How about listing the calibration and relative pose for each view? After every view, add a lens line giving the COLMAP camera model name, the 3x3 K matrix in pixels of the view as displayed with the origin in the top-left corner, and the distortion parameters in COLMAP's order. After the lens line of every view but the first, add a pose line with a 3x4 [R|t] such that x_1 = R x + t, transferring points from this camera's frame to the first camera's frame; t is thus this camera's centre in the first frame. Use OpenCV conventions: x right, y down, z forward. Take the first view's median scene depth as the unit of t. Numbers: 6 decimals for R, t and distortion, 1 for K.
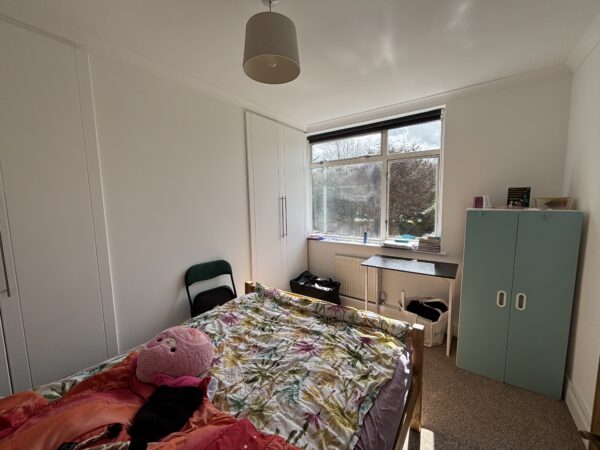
lens RADIAL K [[244.6, 0, 299.1], [0, 244.6, 226.5], [0, 0, 1]] dist [-0.000827, 0.000396]
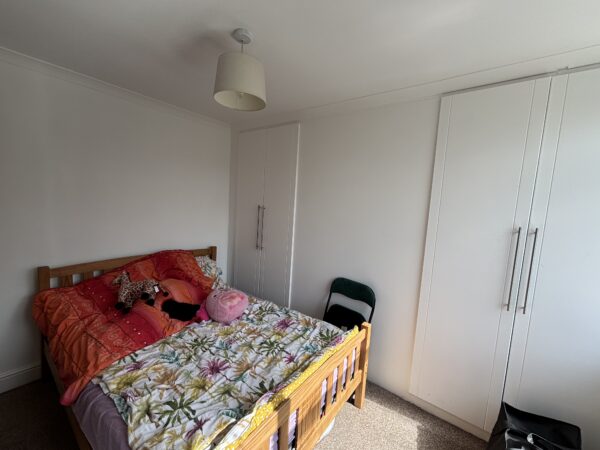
lens RADIAL K [[244.6, 0, 298.8], [0, 244.6, 222.5], [0, 0, 1]] dist [-0.000827, 0.000396]
pose [[-0.030959, 0.103893, -0.994106, 0.874235], [-0.167818, 0.979924, 0.107638, -0.228095], [0.985332, 0.170161, -0.012903, 1.148218]]
